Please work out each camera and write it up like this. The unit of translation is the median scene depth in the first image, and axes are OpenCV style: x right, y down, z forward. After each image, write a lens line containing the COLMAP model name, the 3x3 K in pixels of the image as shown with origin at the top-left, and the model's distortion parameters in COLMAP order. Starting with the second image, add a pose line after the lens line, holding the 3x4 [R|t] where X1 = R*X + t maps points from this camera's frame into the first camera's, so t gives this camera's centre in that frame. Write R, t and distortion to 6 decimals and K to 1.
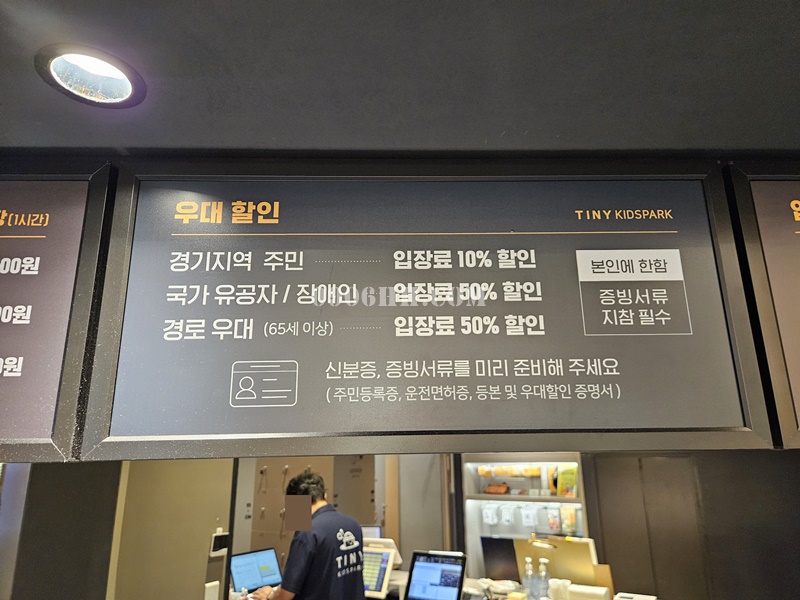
lens RADIAL K [[546.5, 0, 409.7], [0, 546.5, 310.2], [0, 0, 1]] dist [0.037355, -0.000285]
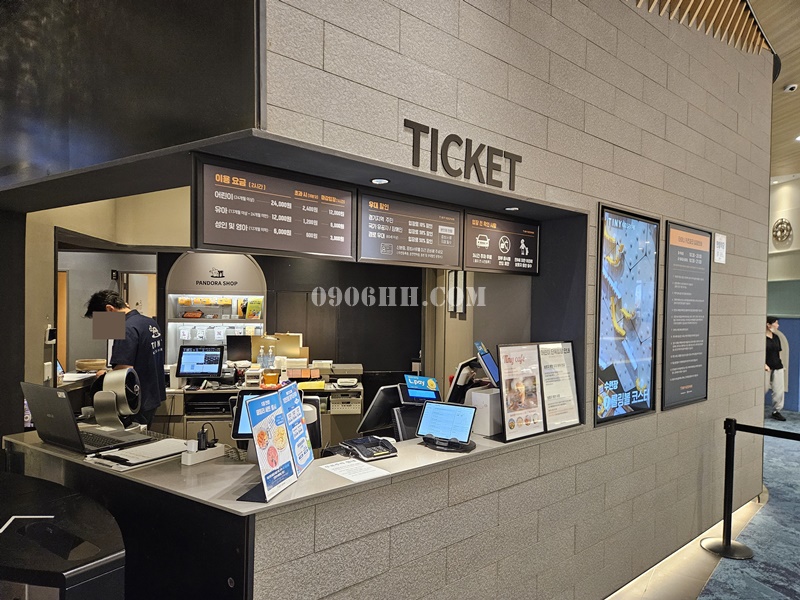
lens RADIAL K [[537.8, 0, 405.2], [0, 537.8, 311.2], [0, 0, 1]] dist [0.070442, -0.060115]
pose [[0.769132, 0.022576, 0.638691, -0.489980], [-0.193910, 0.960507, 0.199561, -0.047256], [-0.608962, -0.277337, 0.743135, -0.417204]]
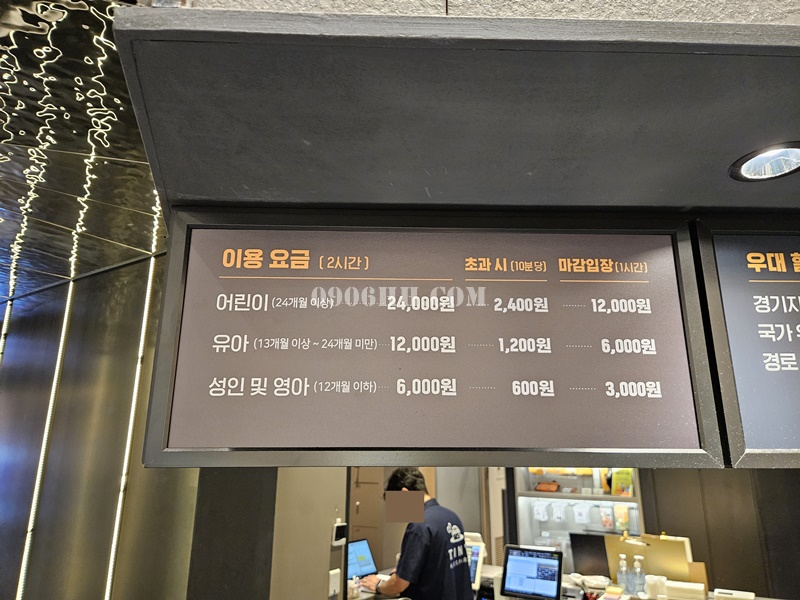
lens RADIAL K [[537.8, 0, 405.2], [0, 537.8, 311.2], [0, 0, 1]] dist [0.070442, -0.060115]
pose [[0.999835, 0.018116, -0.001664, -0.208245], [-0.018104, 0.999813, 0.006832, -0.011668], [0.001787, -0.006800, 0.999975, -0.034762]]
